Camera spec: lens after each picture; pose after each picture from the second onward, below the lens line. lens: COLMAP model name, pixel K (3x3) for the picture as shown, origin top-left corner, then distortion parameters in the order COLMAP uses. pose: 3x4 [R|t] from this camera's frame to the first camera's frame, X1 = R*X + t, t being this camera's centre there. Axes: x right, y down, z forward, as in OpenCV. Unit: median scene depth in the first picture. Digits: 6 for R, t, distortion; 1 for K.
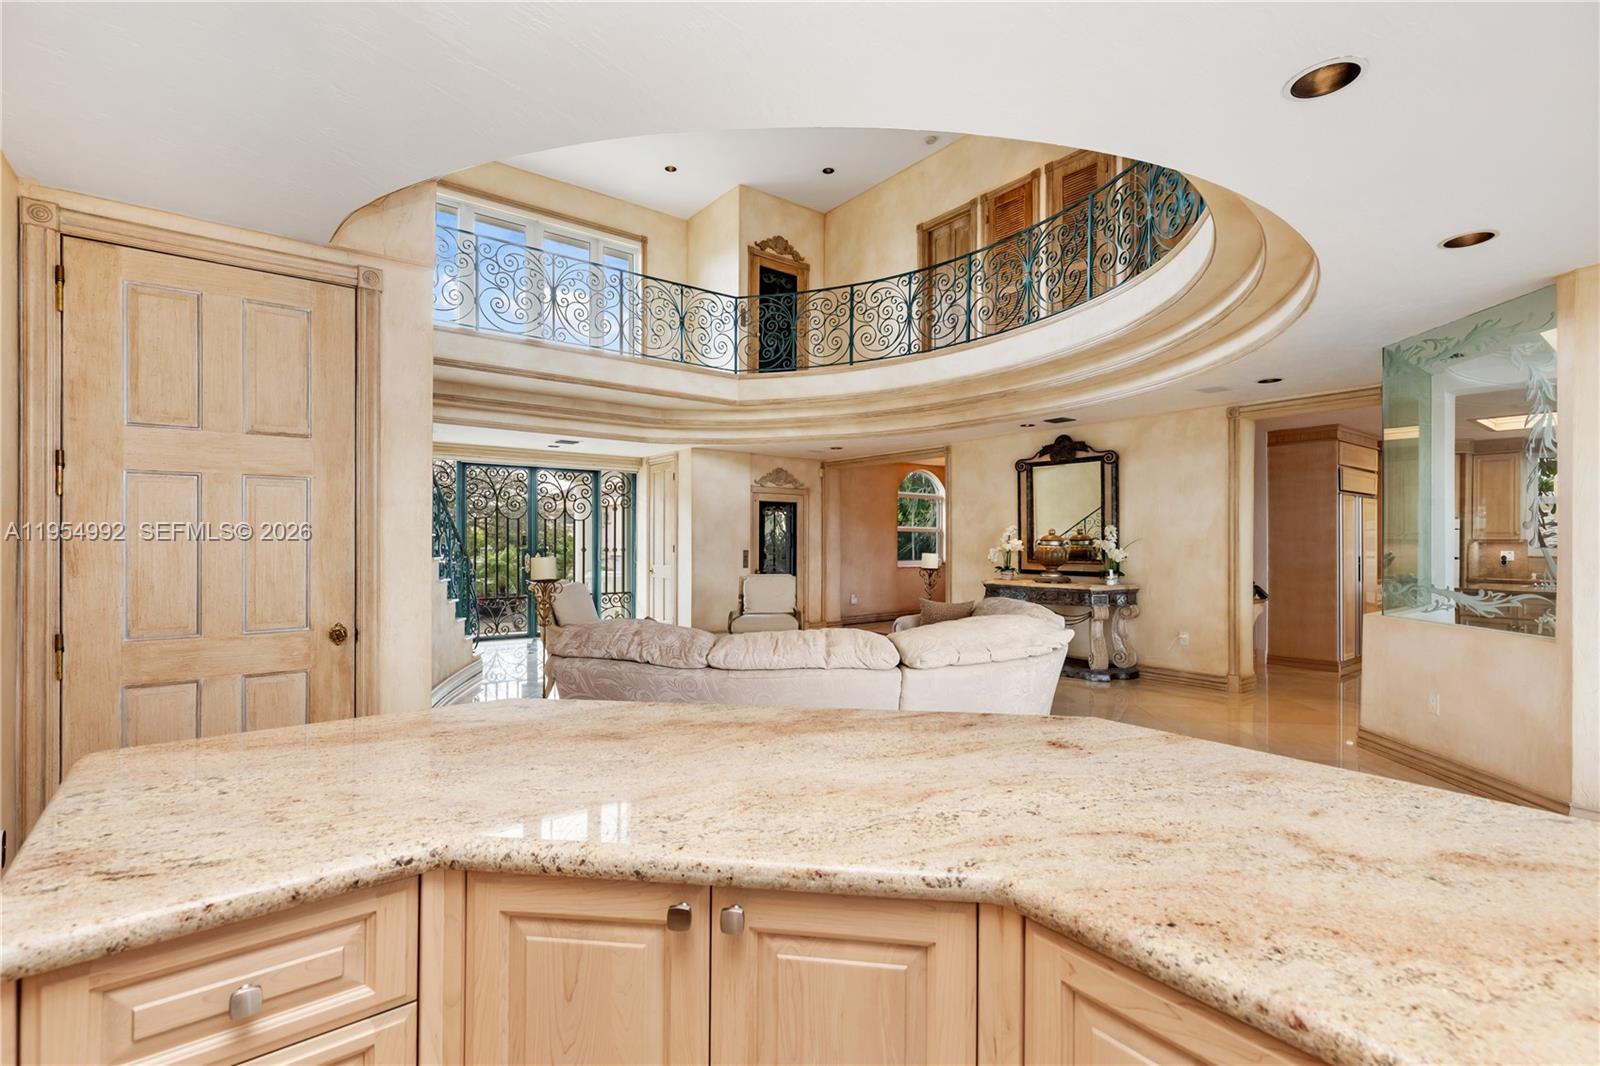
lens RADIAL K [[707.1, 0, 799.7], [0, 707.1, 539.3], [0, 0, 1]] dist [0.003426, 0.000193]
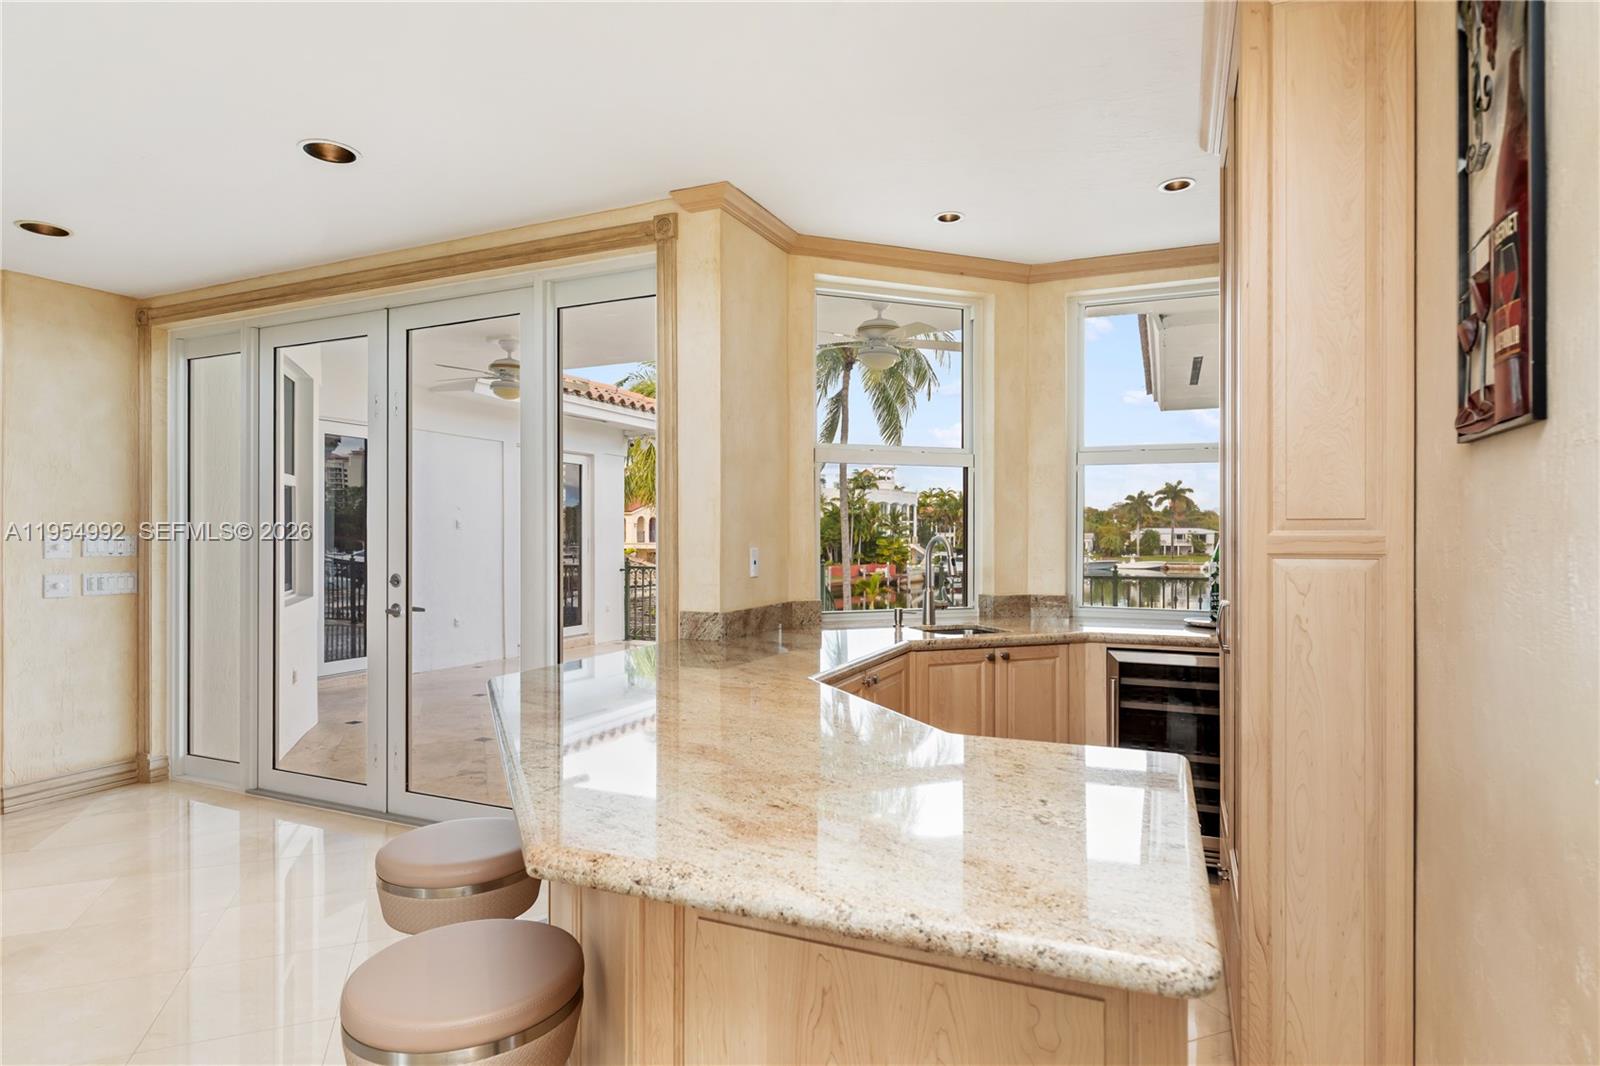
lens RADIAL K [[861.5, 0, 800.0], [0, 861.5, 533.0], [0, 0, 1]] dist [0.000796, -0.000087]
pose [[-0.466649, 0.001366, 0.884442, -1.588318], [0.005116, 0.999986, 0.001154, 0.003096], [-0.884428, 0.005063, -0.466649, 1.725762]]
